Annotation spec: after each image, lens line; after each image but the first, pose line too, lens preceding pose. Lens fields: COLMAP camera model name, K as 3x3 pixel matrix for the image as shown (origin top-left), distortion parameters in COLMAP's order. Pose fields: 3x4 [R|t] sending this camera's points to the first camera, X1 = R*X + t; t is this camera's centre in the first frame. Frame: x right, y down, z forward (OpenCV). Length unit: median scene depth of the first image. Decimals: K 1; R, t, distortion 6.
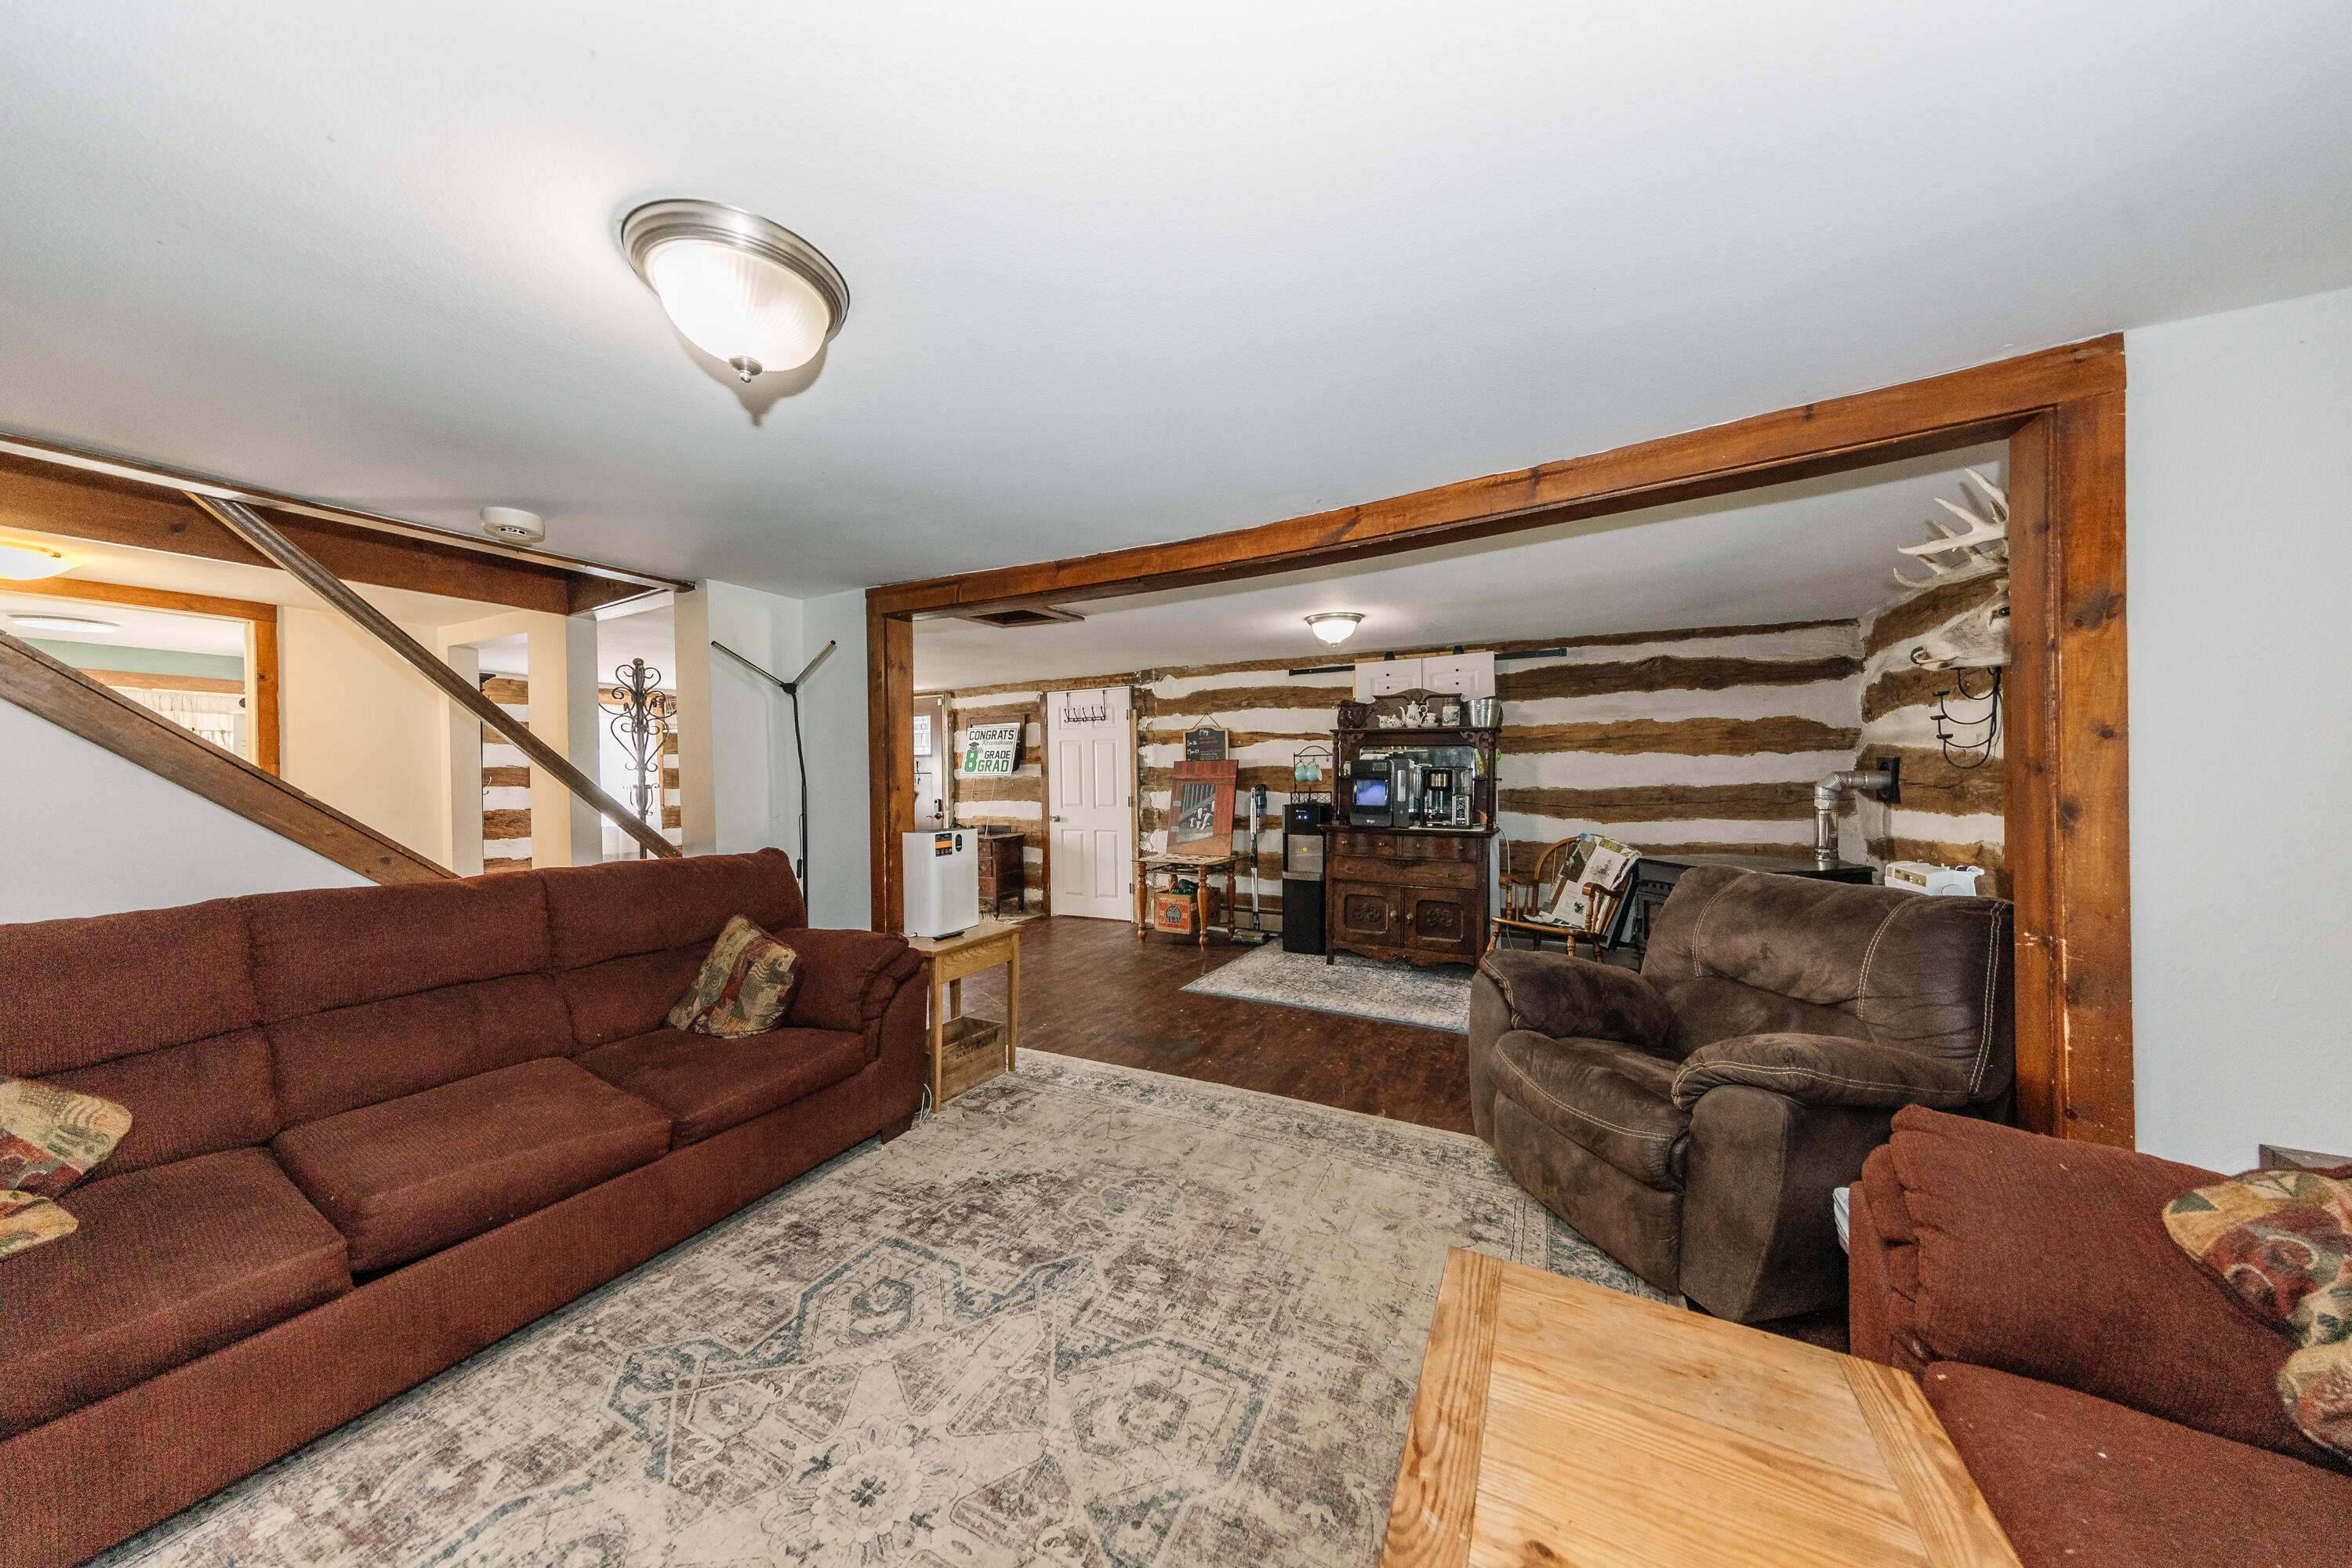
lens RADIAL K [[739.0, 0, 1173.3], [0, 739.0, 774.4], [0, 0, 1]] dist [0.002107, -0.000388]
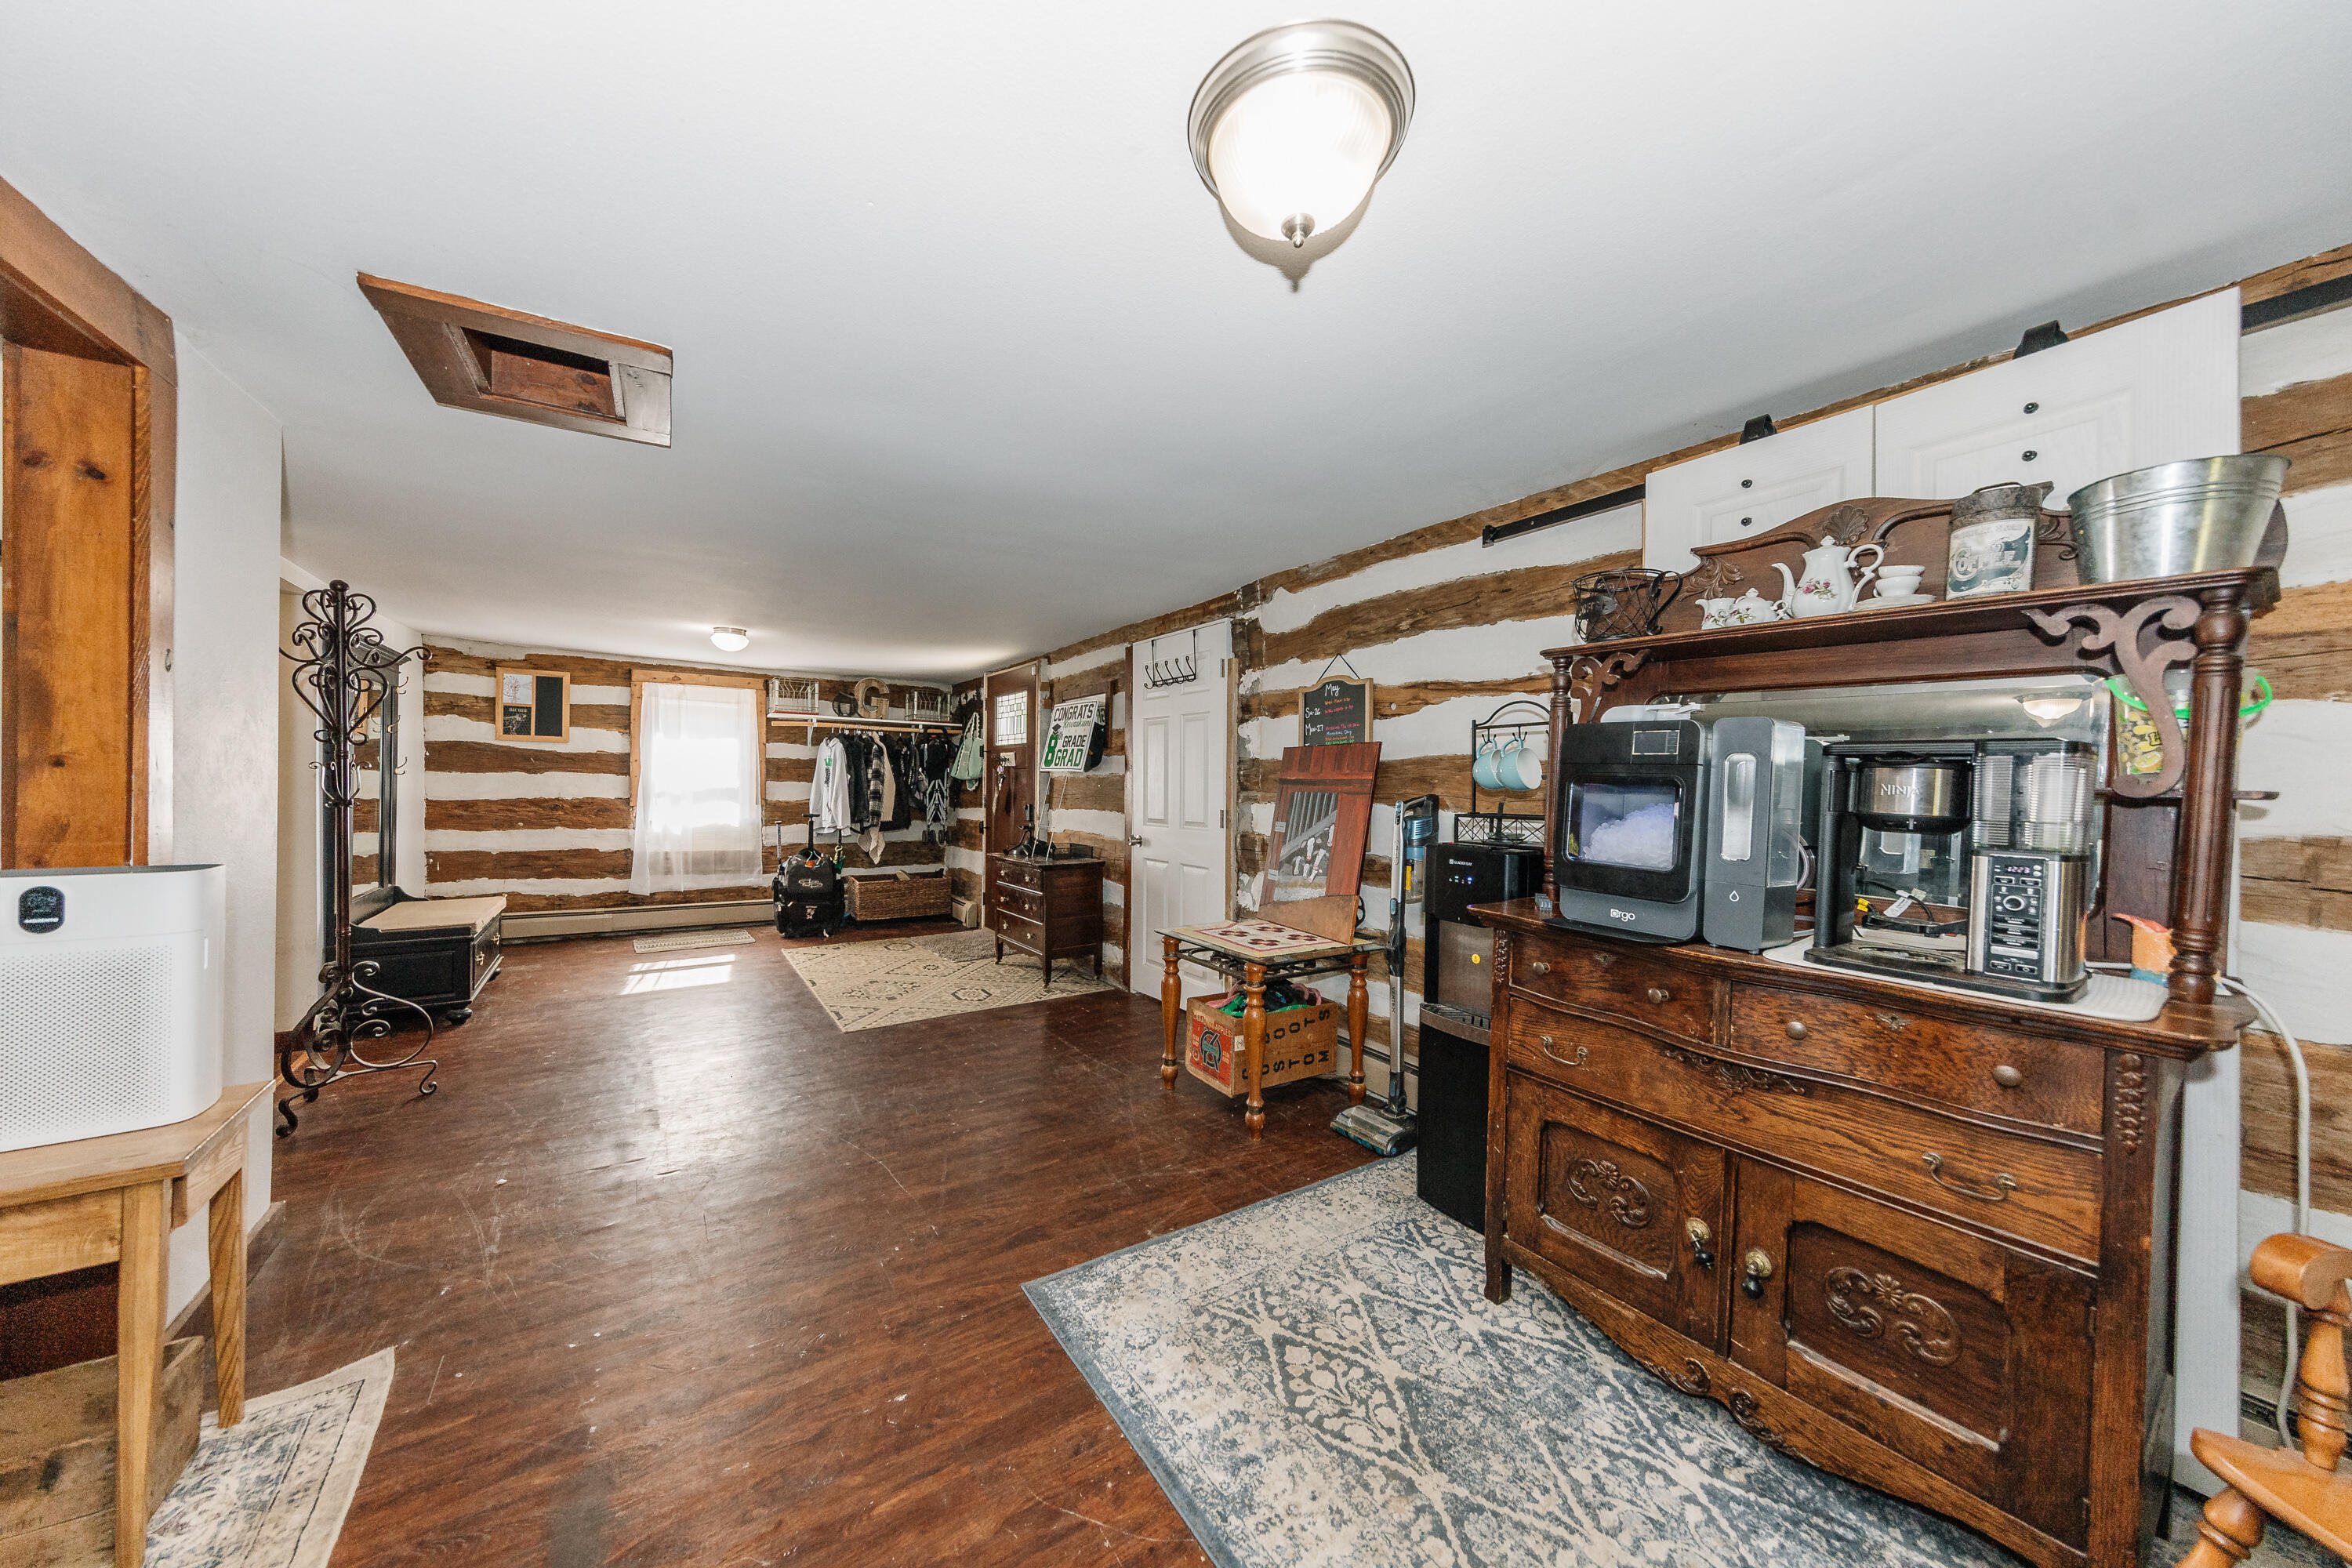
lens RADIAL K [[771.6, 0, 1155.5], [0, 771.6, 789.3], [0, 0, 1]] dist [0.002127, -0.000262]
pose [[0.876714, 0.026216, -0.480298, 0.247925], [-0.022475, 0.999656, 0.013540, 0.009098], [0.480487, -0.001076, 0.877001, 0.608579]]
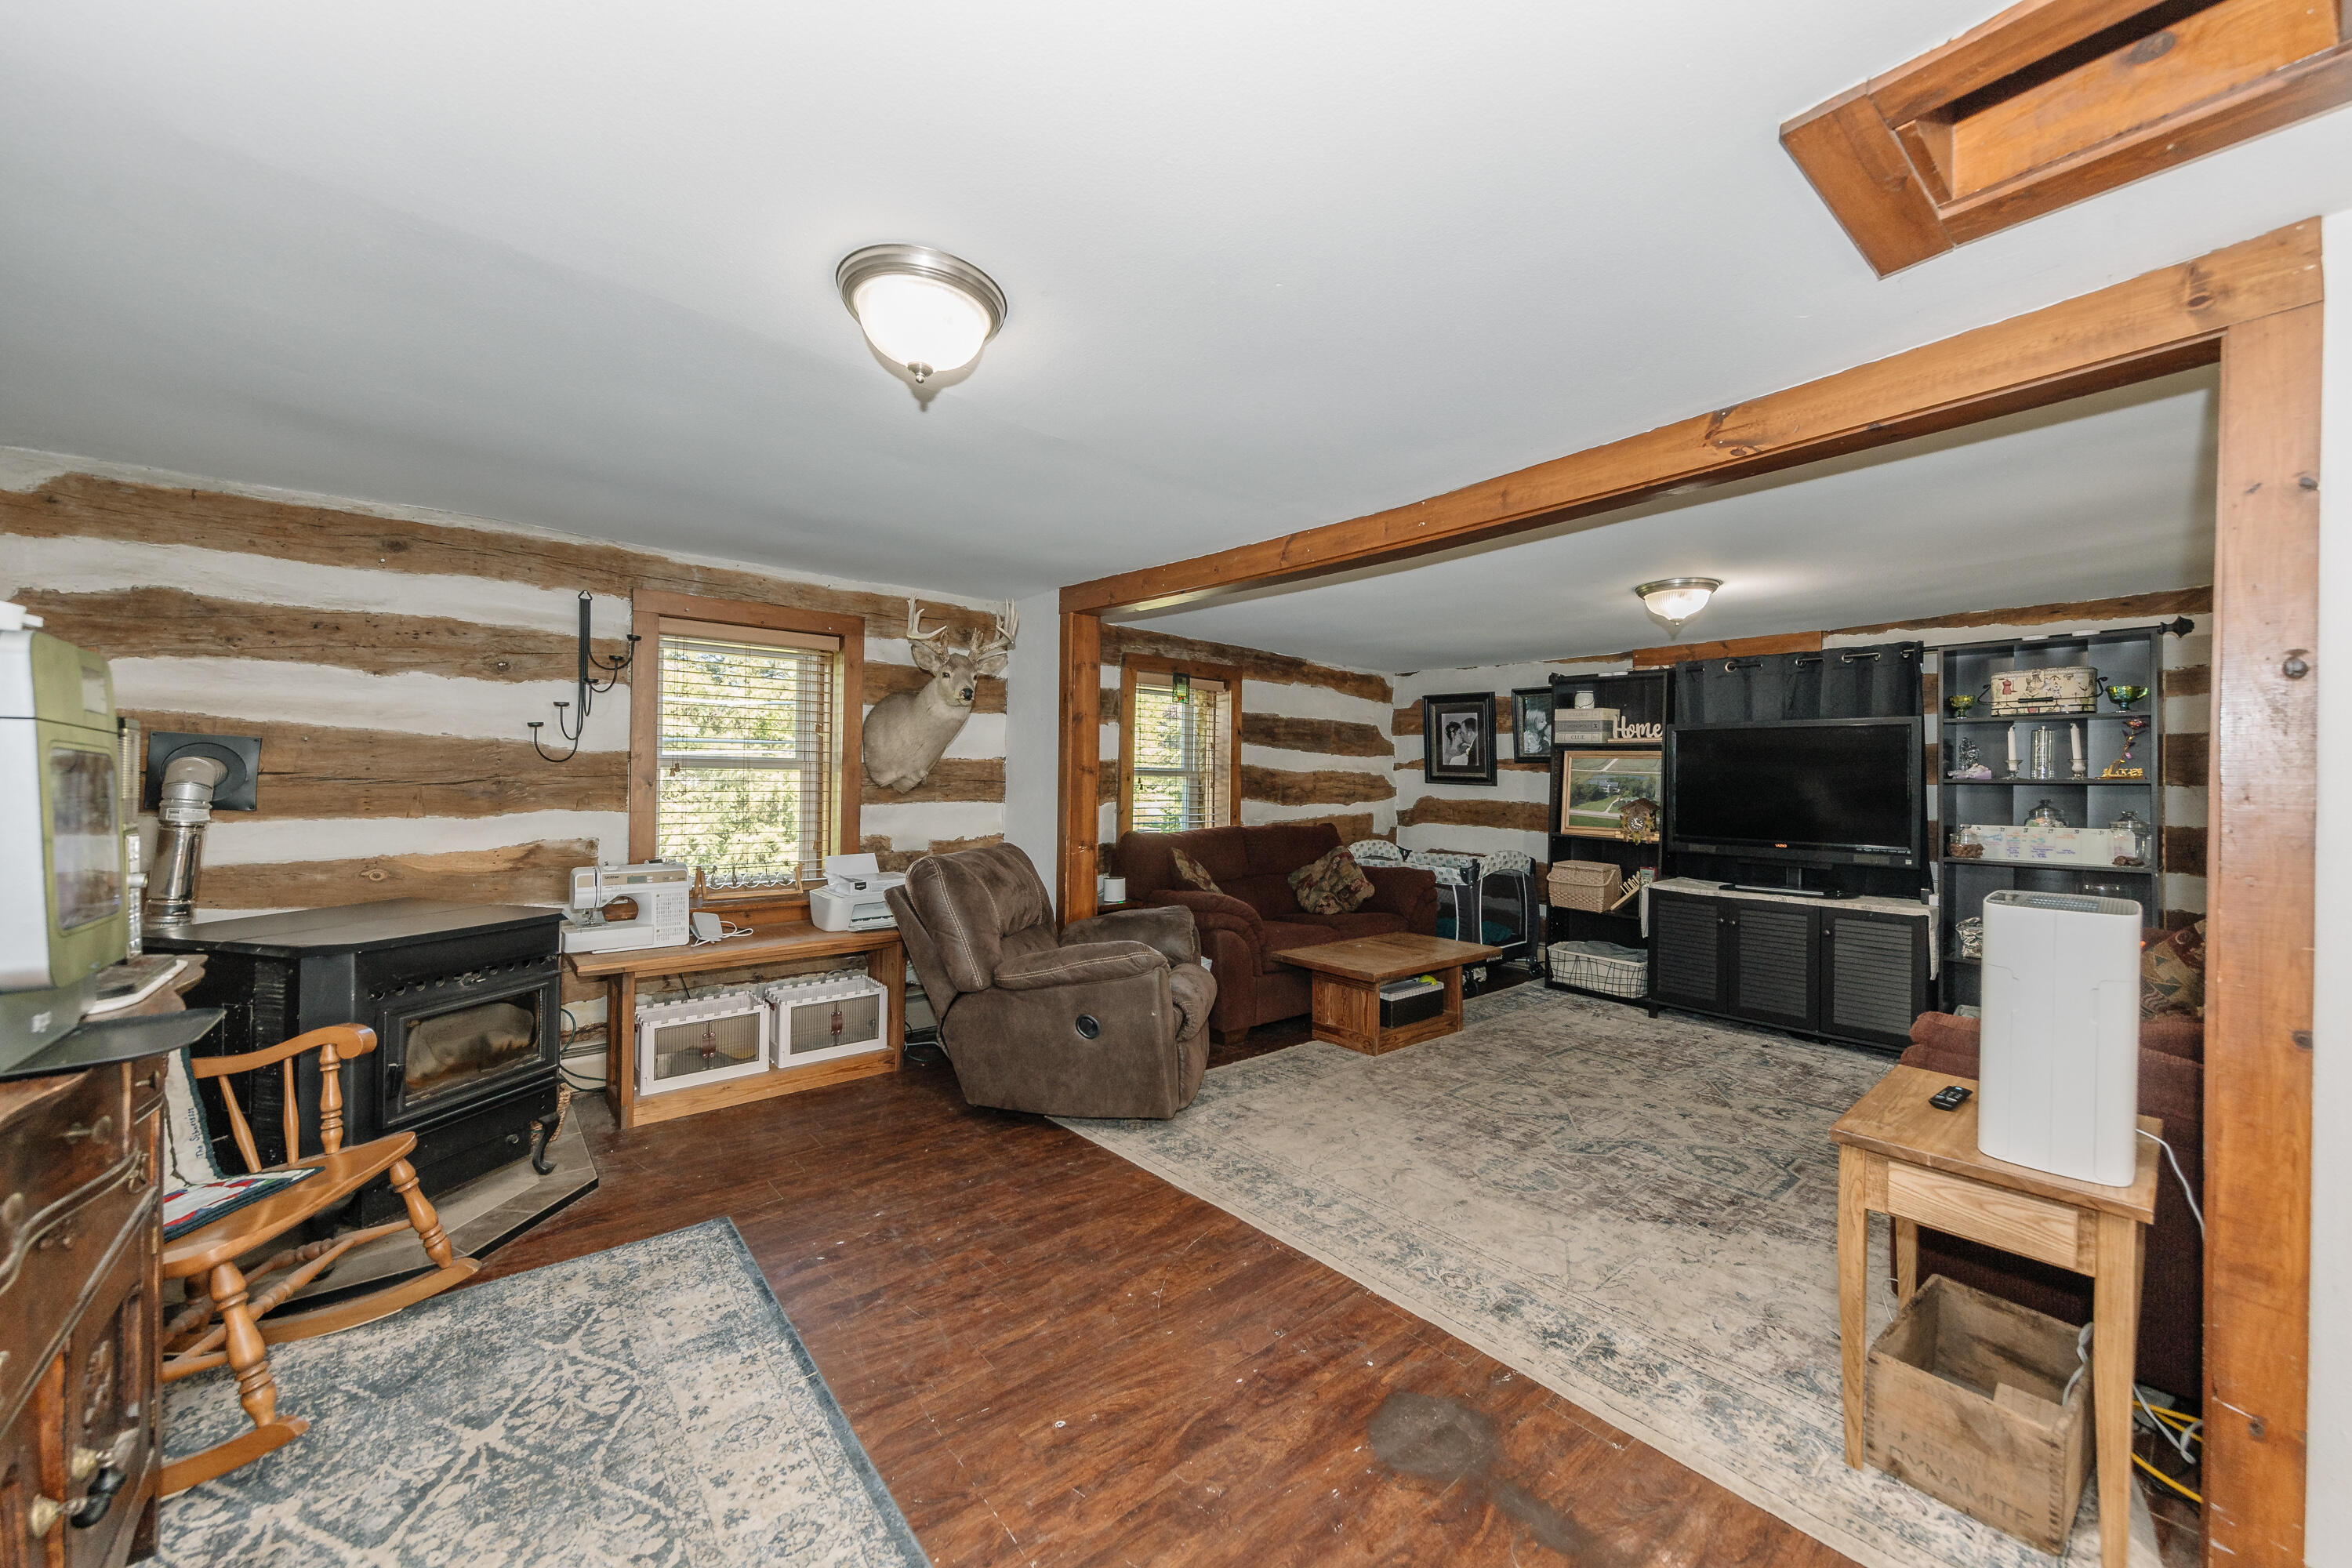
lens RADIAL K [[895.3, 0, 1167.4], [0, 895.3, 777.1], [0, 0, 1]] dist [0.005713, -0.000353]
pose [[-0.919381, -0.002172, 0.393363, -0.039432], [-0.006088, 0.999944, -0.008708, 0.010262], [-0.393322, -0.010401, -0.919342, 1.086730]]
